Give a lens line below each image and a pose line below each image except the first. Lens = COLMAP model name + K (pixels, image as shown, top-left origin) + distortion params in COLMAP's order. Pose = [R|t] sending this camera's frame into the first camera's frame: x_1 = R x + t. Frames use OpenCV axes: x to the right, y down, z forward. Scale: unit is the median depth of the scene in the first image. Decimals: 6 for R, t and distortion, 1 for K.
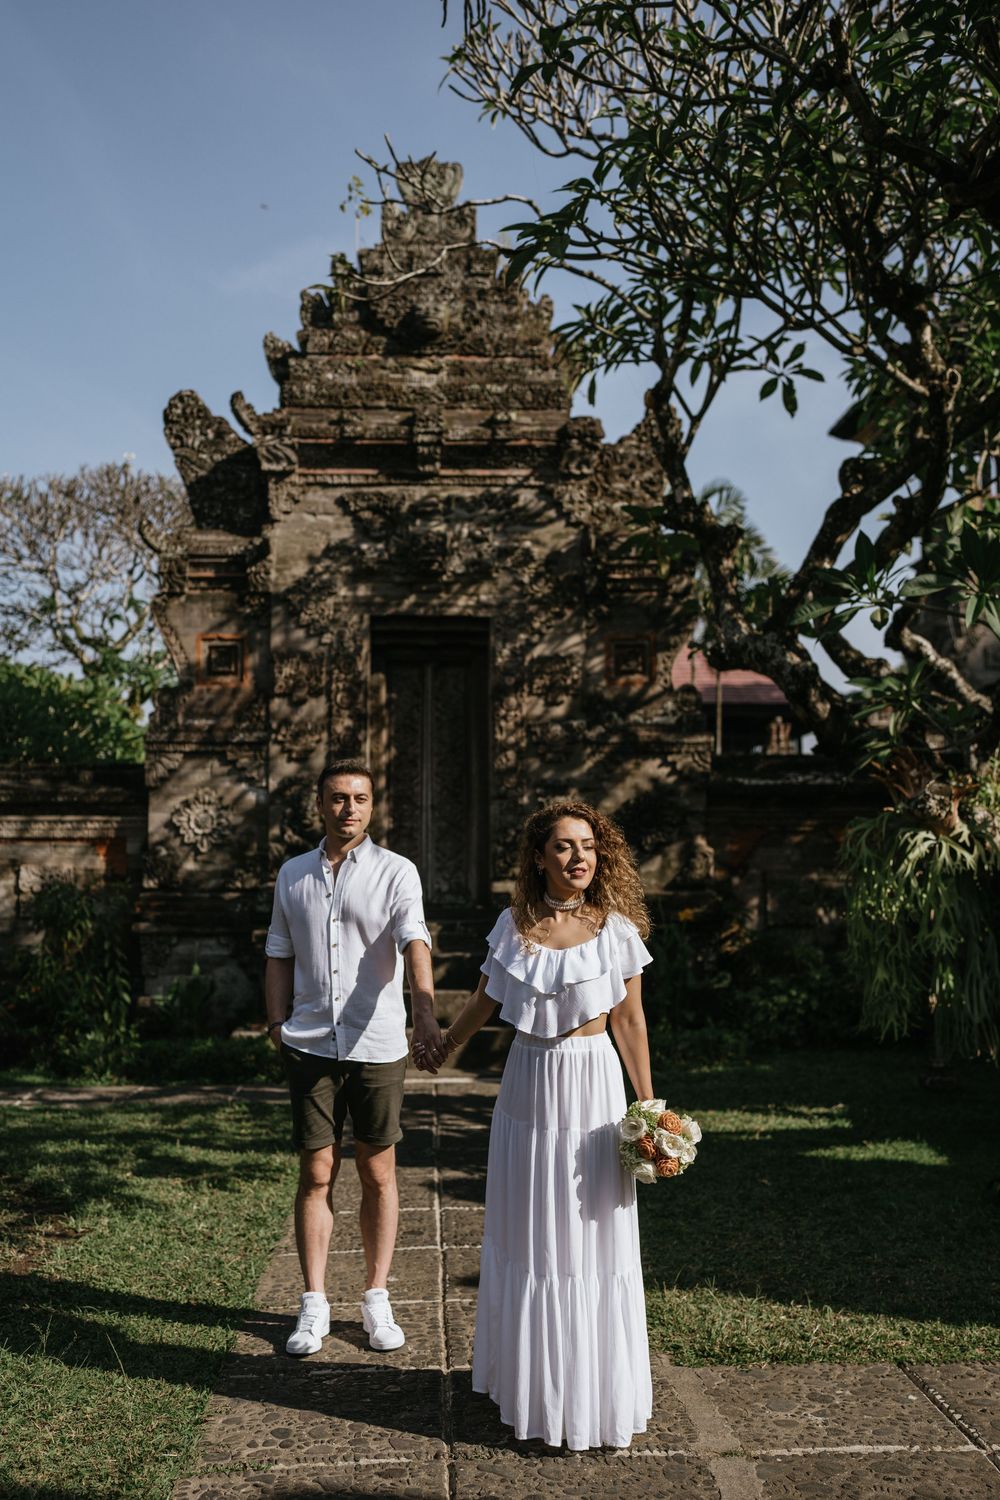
lens RADIAL K [[1442.7, 0, 500.0], [0, 1442.7, 750.0], [0, 0, 1]] dist [-0.044696, 0.165555]
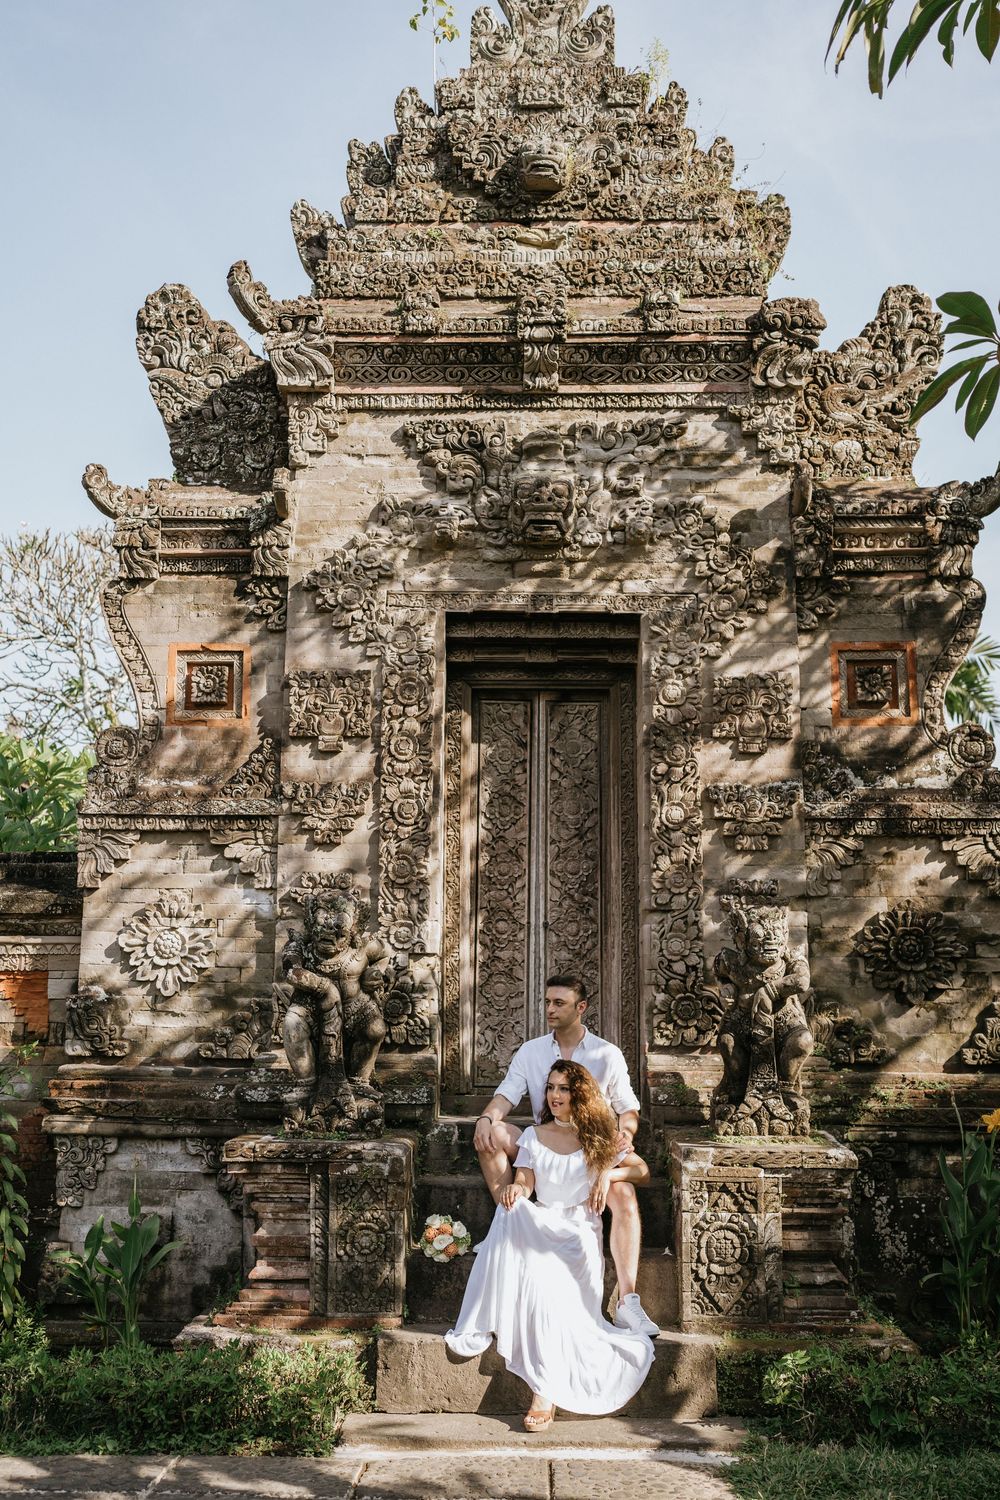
lens RADIAL K [[1442.7, 0, 500.0], [0, 1442.7, 750.0], [0, 0, 1]] dist [-0.044696, 0.165555]
pose [[0.997121, -0.000822, -0.075822, -0.019914], [-0.006574, 0.995240, -0.097237, 0.024883], [0.075541, 0.097455, 0.992369, 0.389688]]
